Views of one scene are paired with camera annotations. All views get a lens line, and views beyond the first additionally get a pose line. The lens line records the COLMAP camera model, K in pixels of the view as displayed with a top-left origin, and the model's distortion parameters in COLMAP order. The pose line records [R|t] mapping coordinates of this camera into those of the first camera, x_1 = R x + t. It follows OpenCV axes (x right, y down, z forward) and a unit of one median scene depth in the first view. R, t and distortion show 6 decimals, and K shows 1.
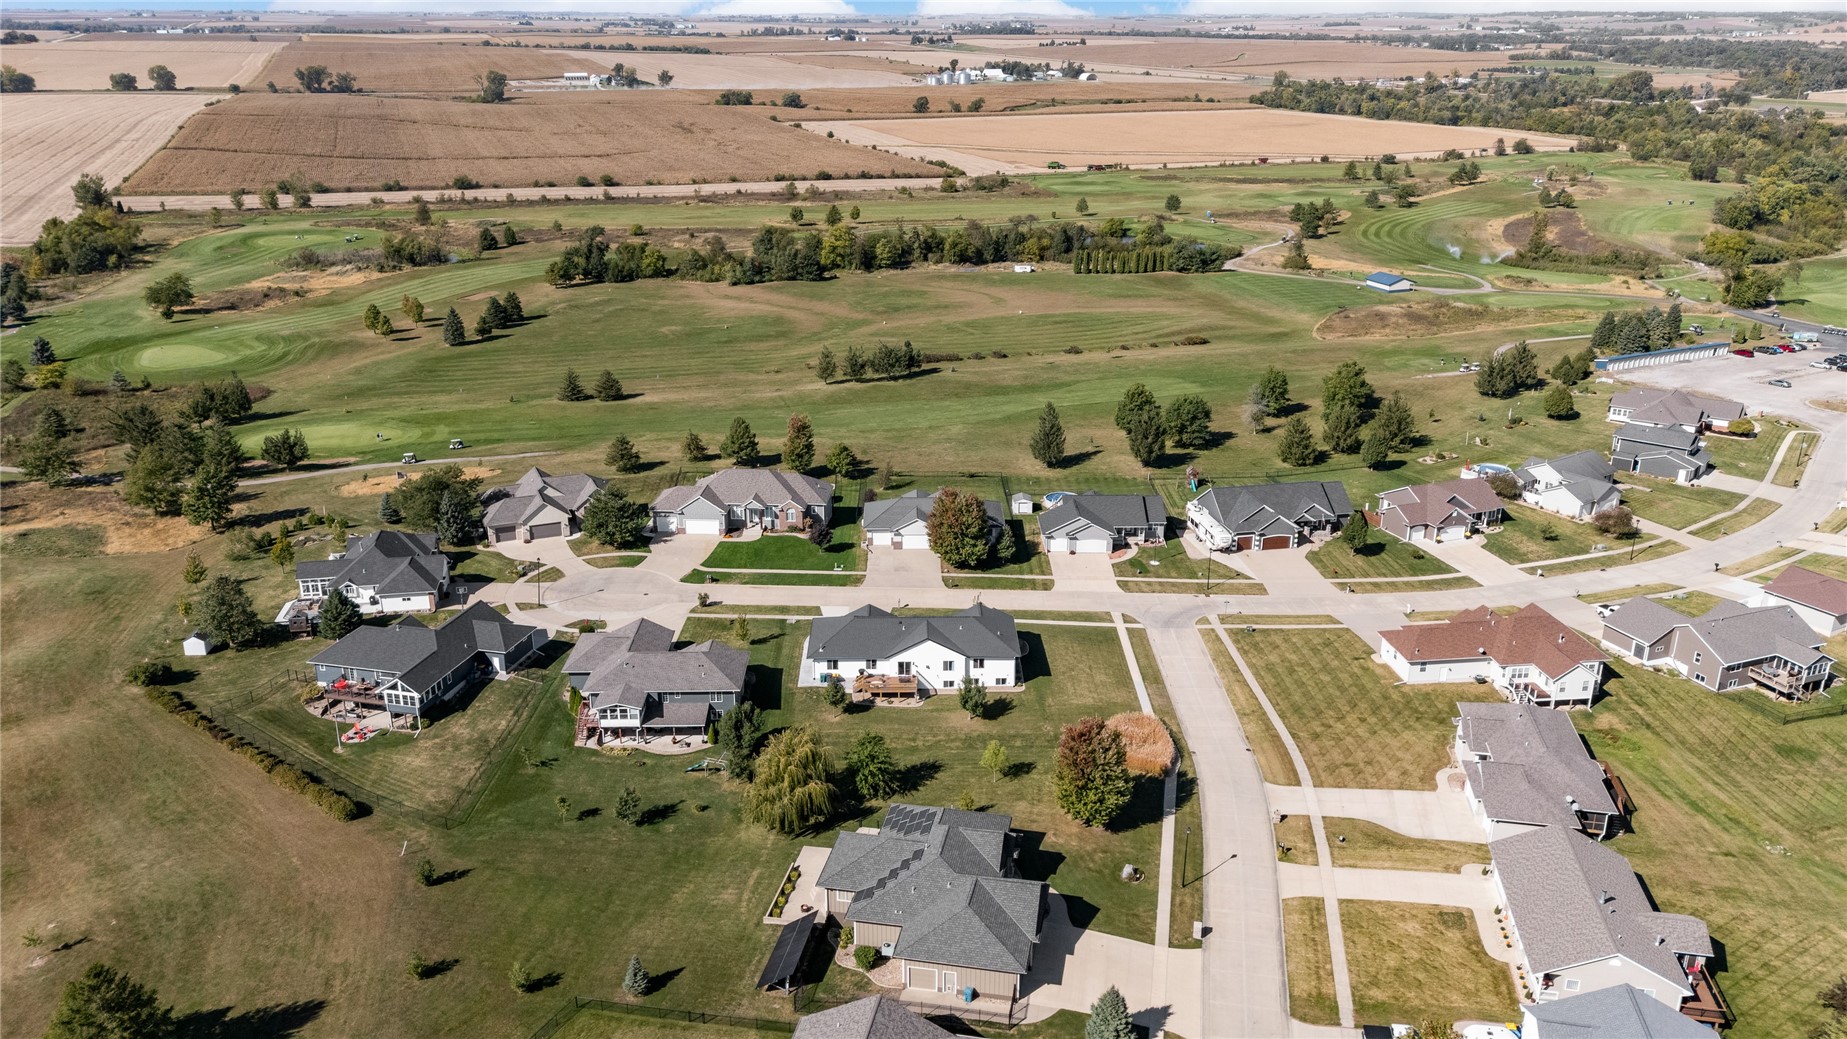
lens RADIAL K [[1381.3, 0, 923.5], [0, 1381.3, 519.5], [0, 0, 1]] dist [0.115616, -0.126824]
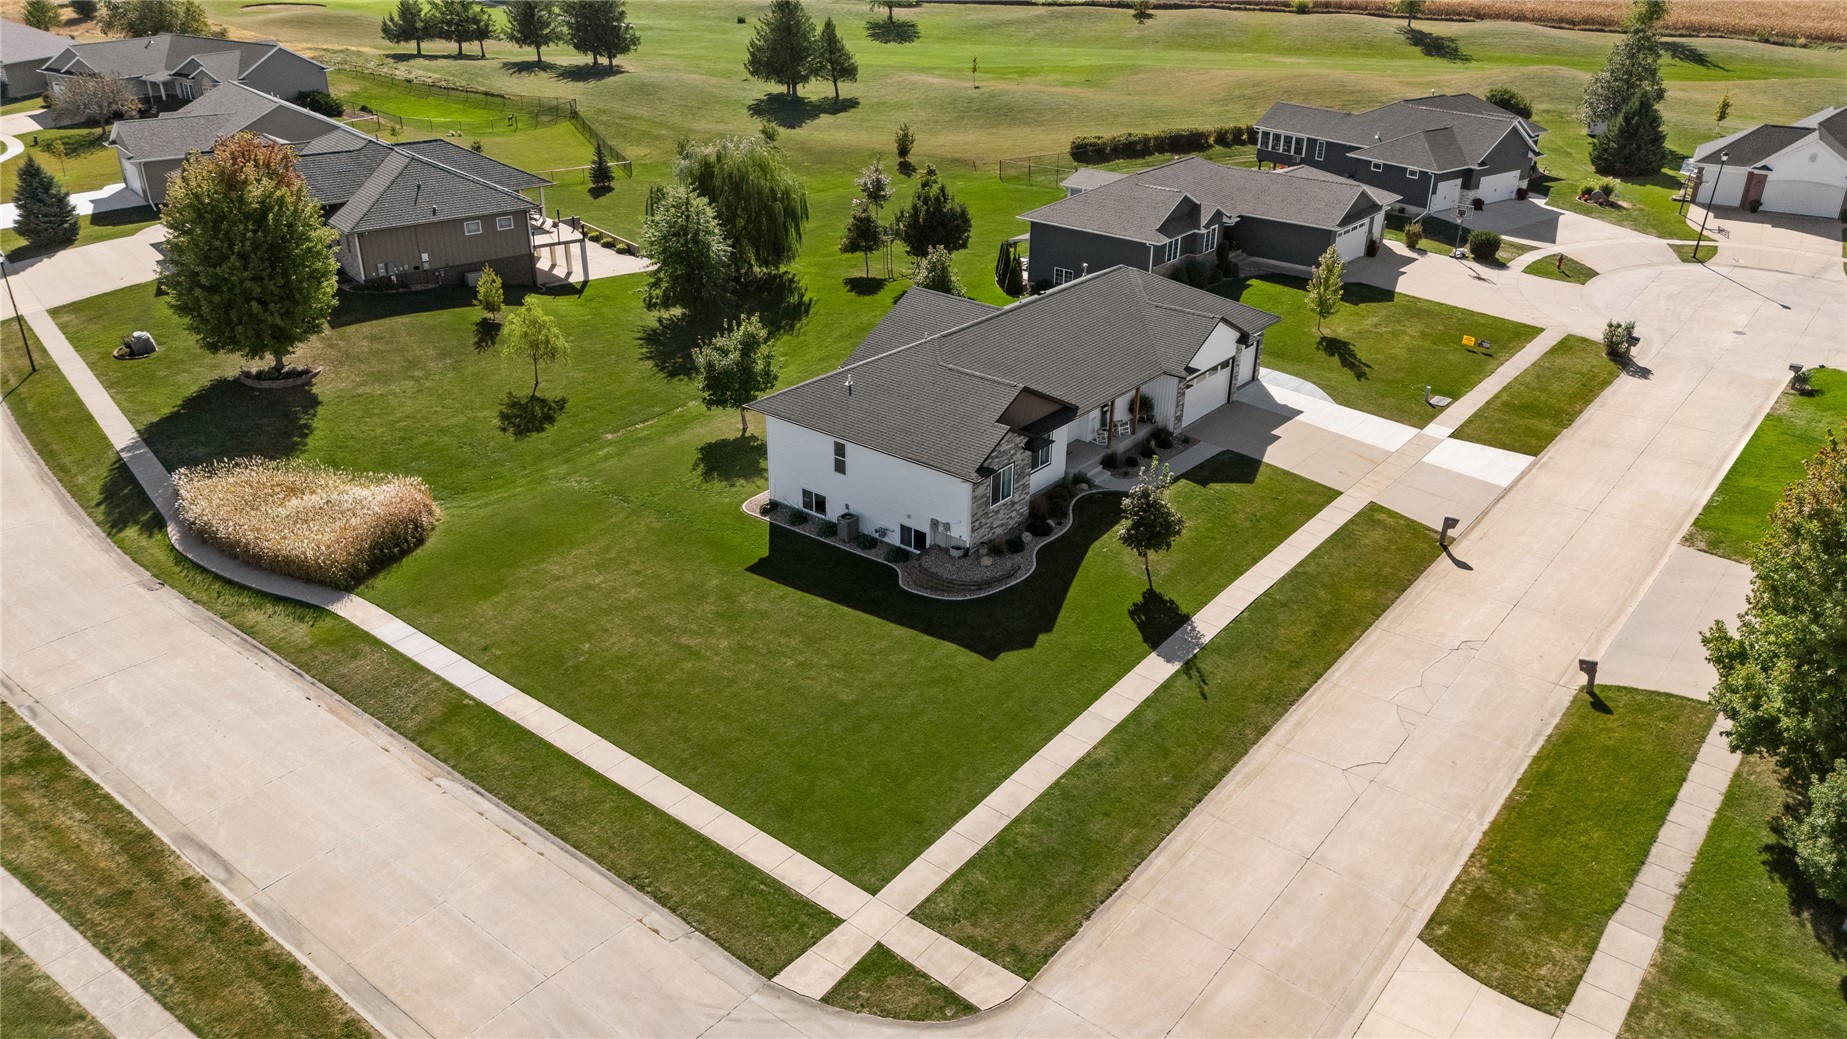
lens RADIAL K [[1349.8, 0, 926.5], [0, 1349.8, 531.8], [0, 0, 1]] dist [0.098179, -0.109962]
pose [[-0.636329, 0.334566, -0.695090, 0.251118], [-0.275037, 0.743445, 0.609626, -0.083150], [0.720722, 0.579099, -0.381058, 1.040091]]
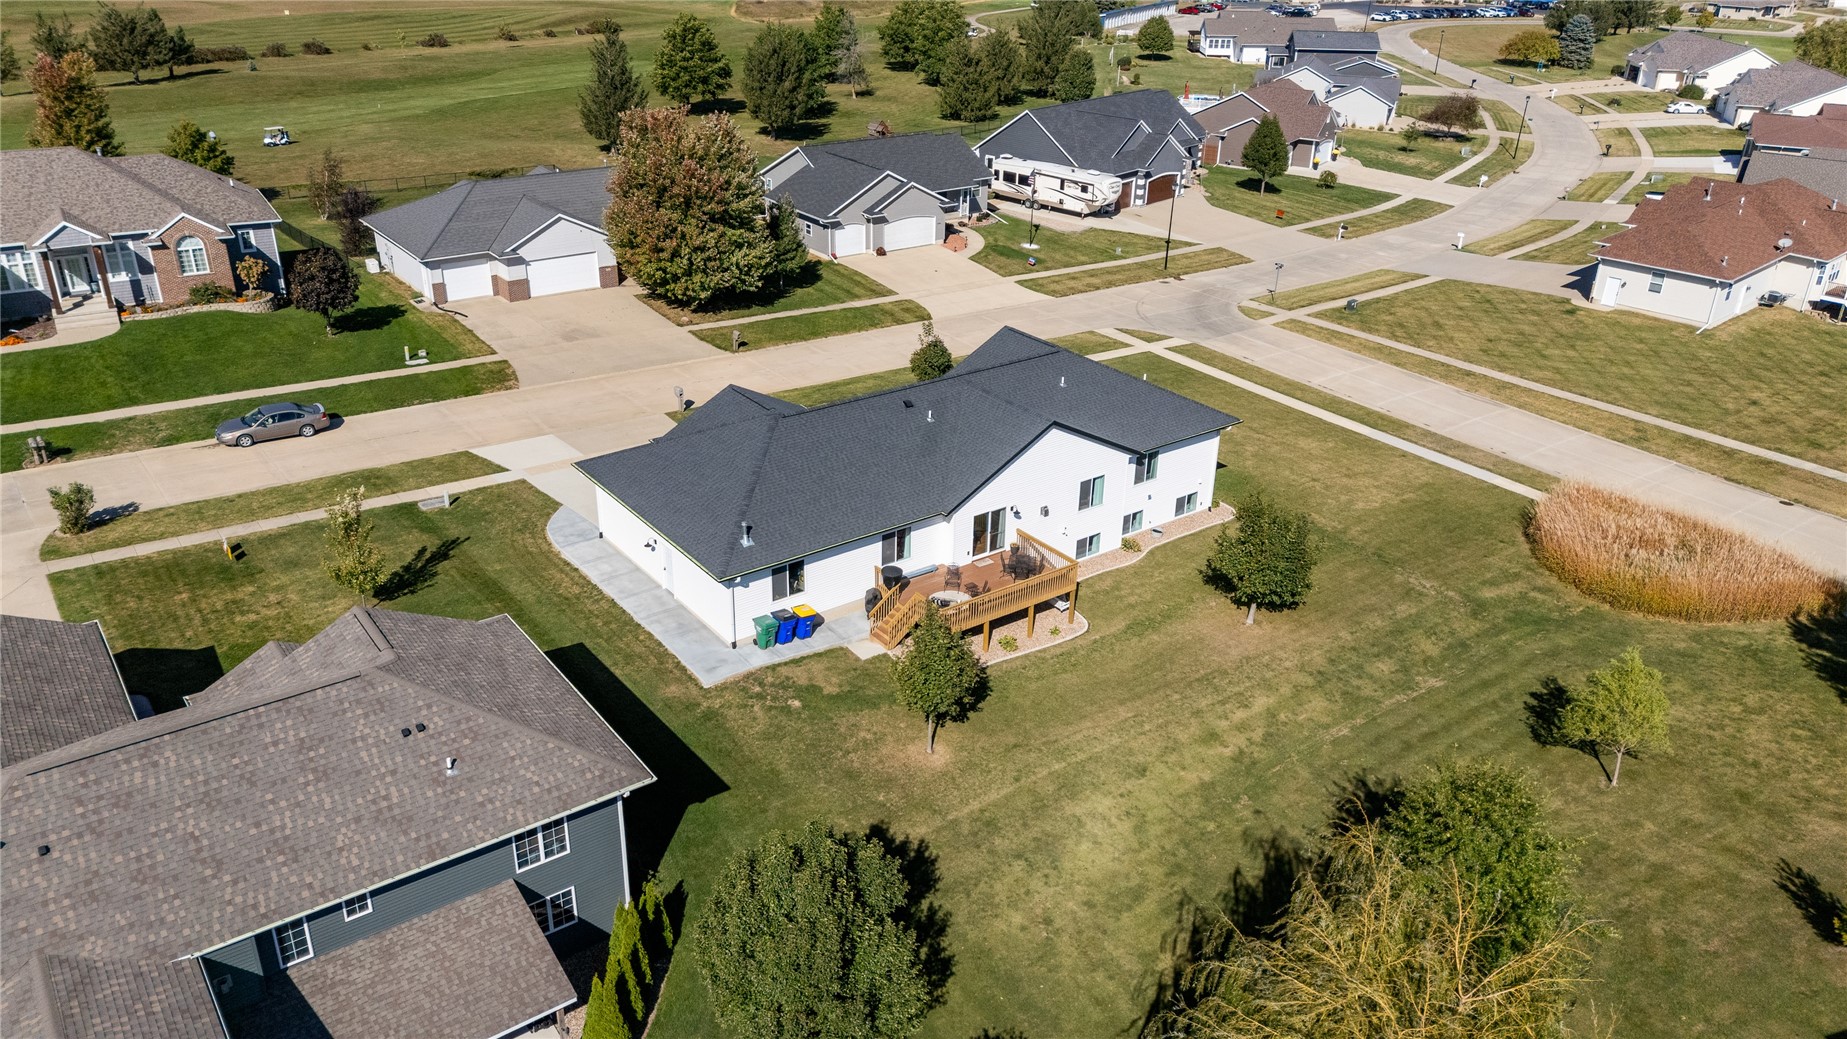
lens RADIAL K [[1349.8, 0, 926.5], [0, 1349.8, 531.8], [0, 0, 1]] dist [0.098179, -0.109962]
pose [[0.810420, -0.243406, 0.532891, -0.169379], [0.180910, 0.969125, 0.167535, 0.046789], [-0.557217, -0.039368, 0.829433, 0.663805]]
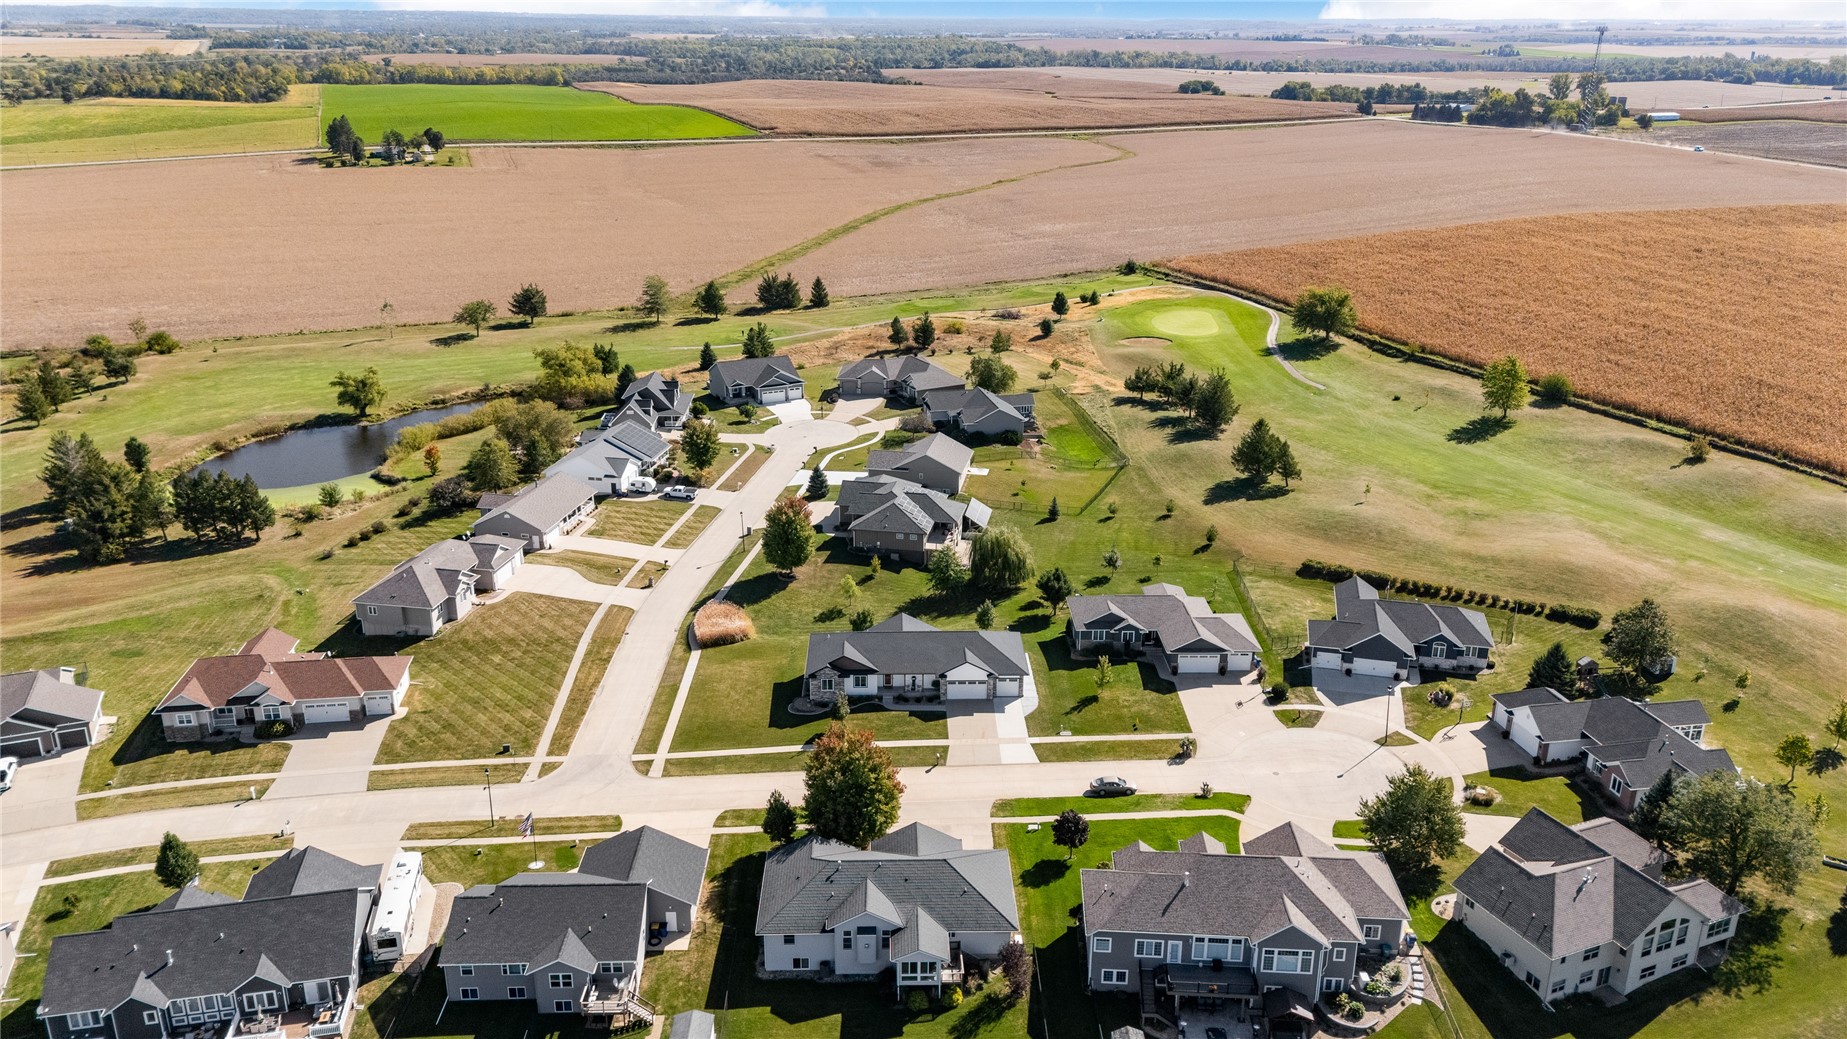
lens RADIAL K [[1381.3, 0, 923.5], [0, 1381.3, 519.5], [0, 0, 1]] dist [0.115616, -0.126824]
pose [[-0.999922, 0.000642, -0.012450, 0.000204], [-0.007498, 0.766889, 0.641736, -0.541006], [0.009959, 0.641780, -0.766824, 1.519226]]
